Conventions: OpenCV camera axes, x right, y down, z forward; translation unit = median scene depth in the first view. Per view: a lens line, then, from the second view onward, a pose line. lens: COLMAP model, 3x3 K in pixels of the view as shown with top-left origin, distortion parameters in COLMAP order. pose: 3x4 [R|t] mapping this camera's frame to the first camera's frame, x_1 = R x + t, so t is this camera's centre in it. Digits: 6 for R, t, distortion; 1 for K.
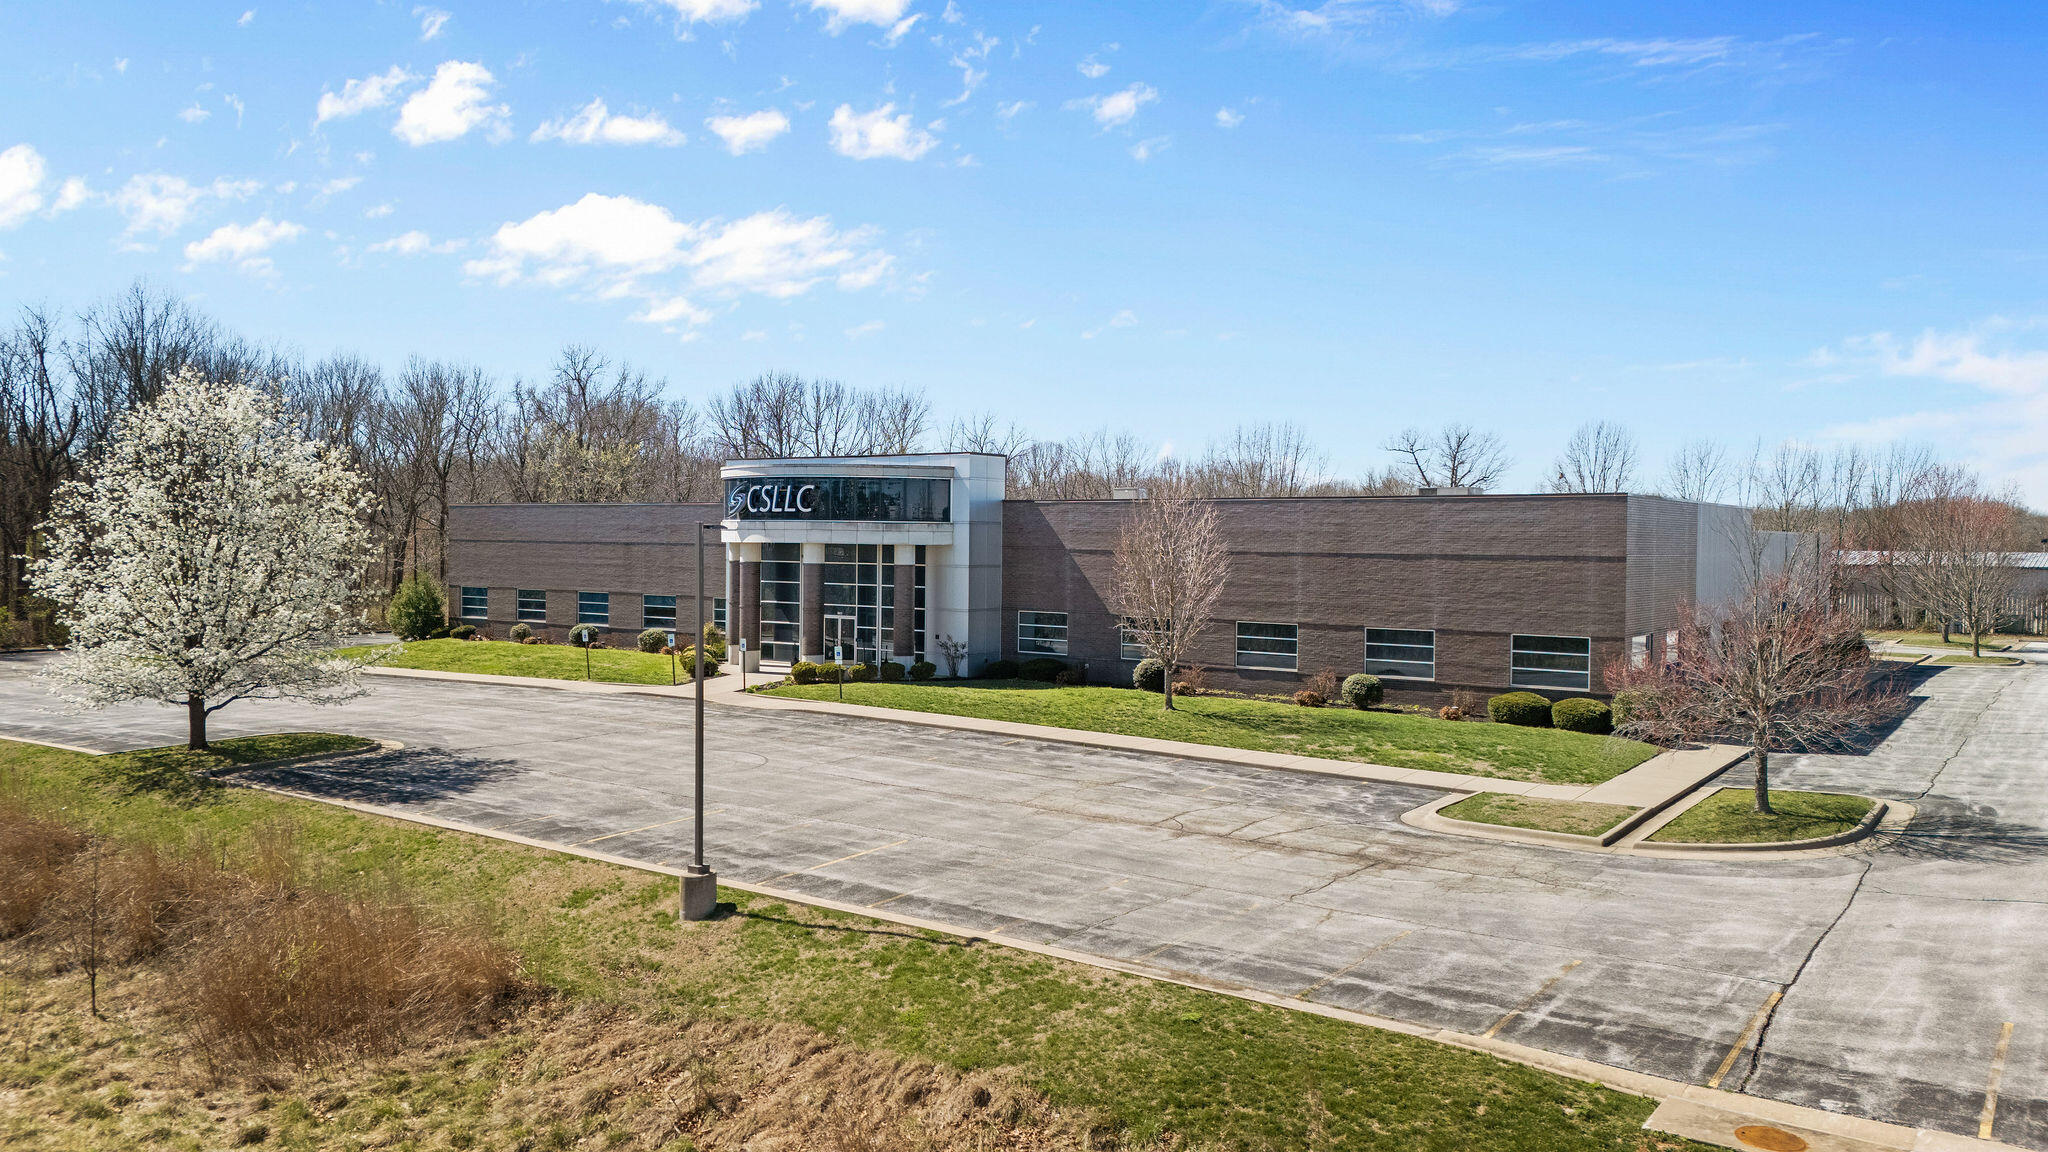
lens RADIAL K [[1492.4, 0, 1021.2], [0, 1492.4, 565.2], [0, 0, 1]] dist [0.090593, -0.097445]
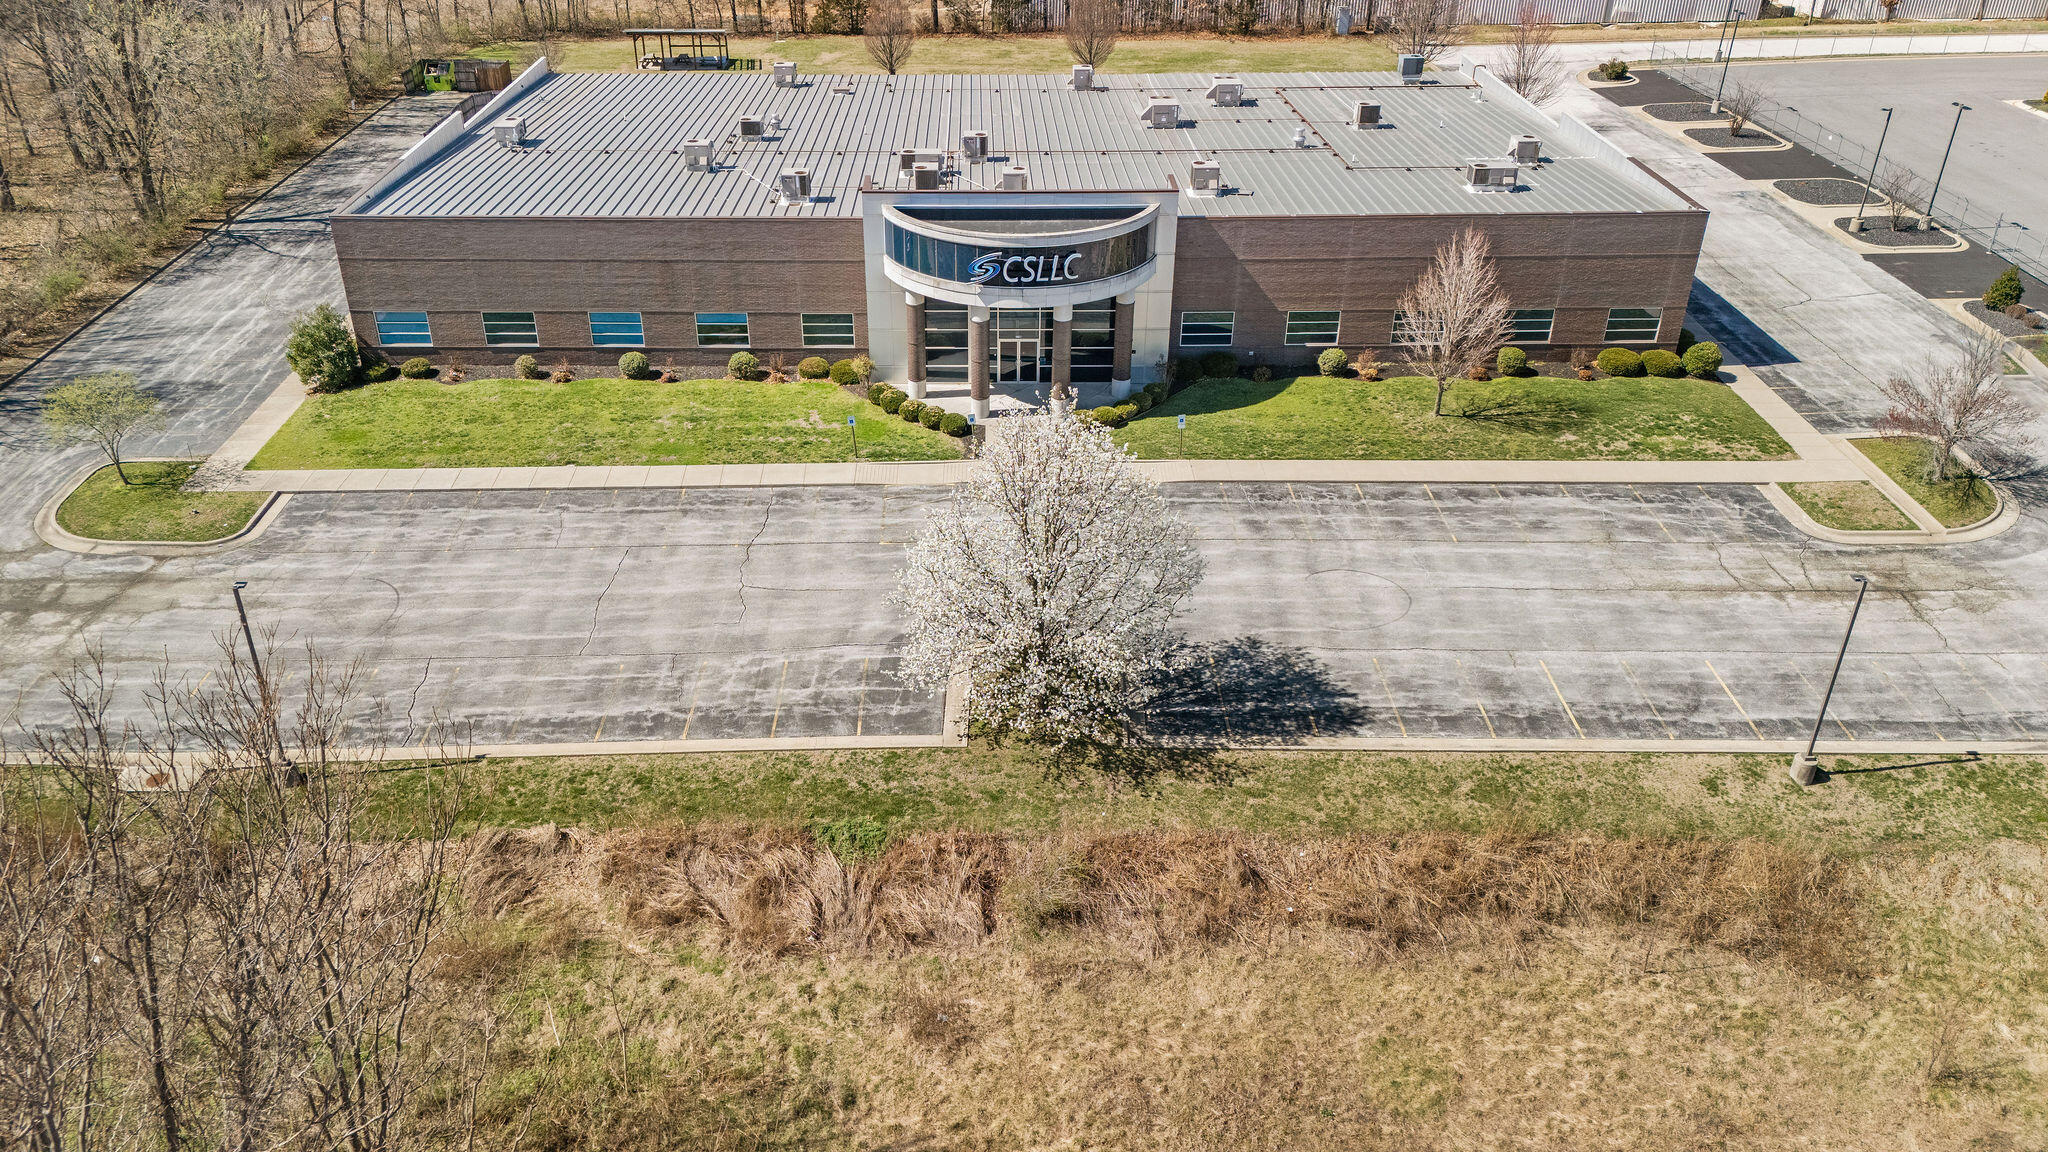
lens RADIAL K [[1529.4, 0, 971.7], [0, 1529.4, 567.9], [0, 0, 1]] dist [0.079654, -0.060167]
pose [[0.812624, -0.300136, 0.499560, -1.708330], [0.024439, 0.873986, 0.485336, -0.818357], [-0.582276, -0.382187, 0.717557, 0.352586]]
